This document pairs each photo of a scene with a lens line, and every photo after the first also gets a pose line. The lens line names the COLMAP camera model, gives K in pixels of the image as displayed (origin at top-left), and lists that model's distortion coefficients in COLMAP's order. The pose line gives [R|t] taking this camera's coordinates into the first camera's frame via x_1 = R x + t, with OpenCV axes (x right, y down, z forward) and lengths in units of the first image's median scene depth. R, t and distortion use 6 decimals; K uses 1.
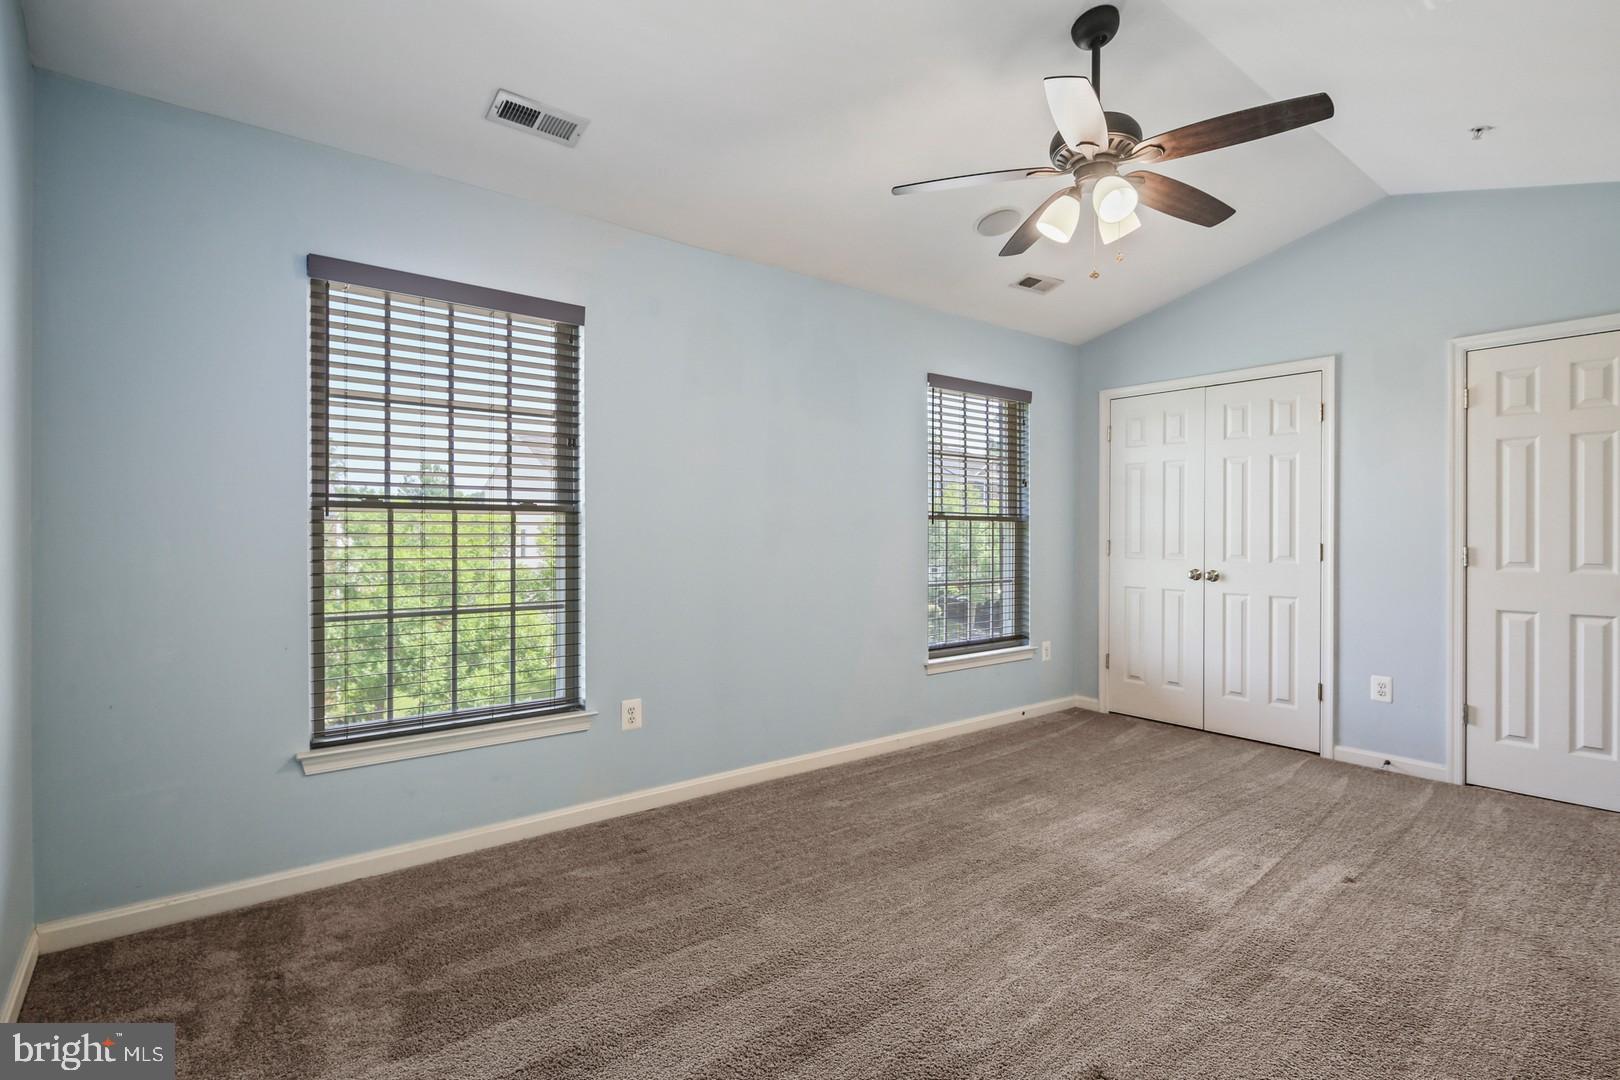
lens RADIAL K [[784.1, 0, 808.4], [0, 784.1, 535.1], [0, 0, 1]] dist [-0.003051, -0.001835]
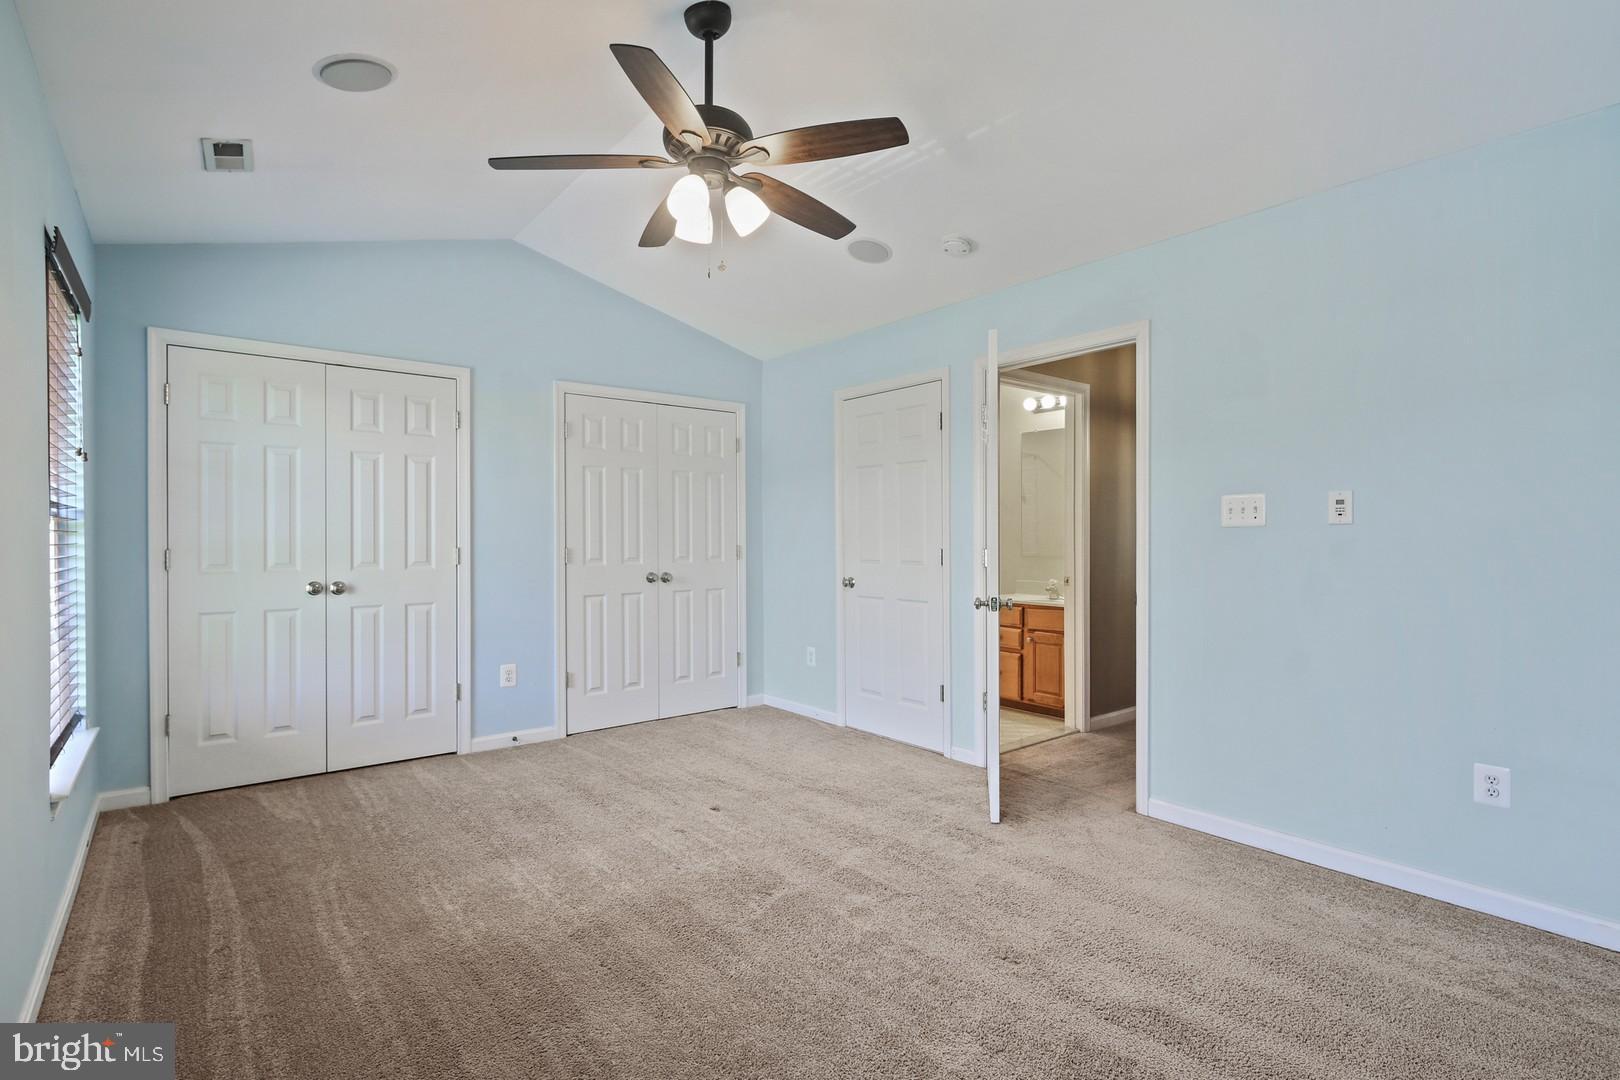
lens RADIAL K [[784.1, 0, 810.5], [0, 784.1, 540.4], [0, 0, 1]] dist [-0.003051, -0.001835]
pose [[-0.005698, -0.008061, 0.999951, -0.381878], [0.003988, 0.999959, 0.008083, -0.005041], [-0.999976, 0.004034, -0.005666, 0.551363]]
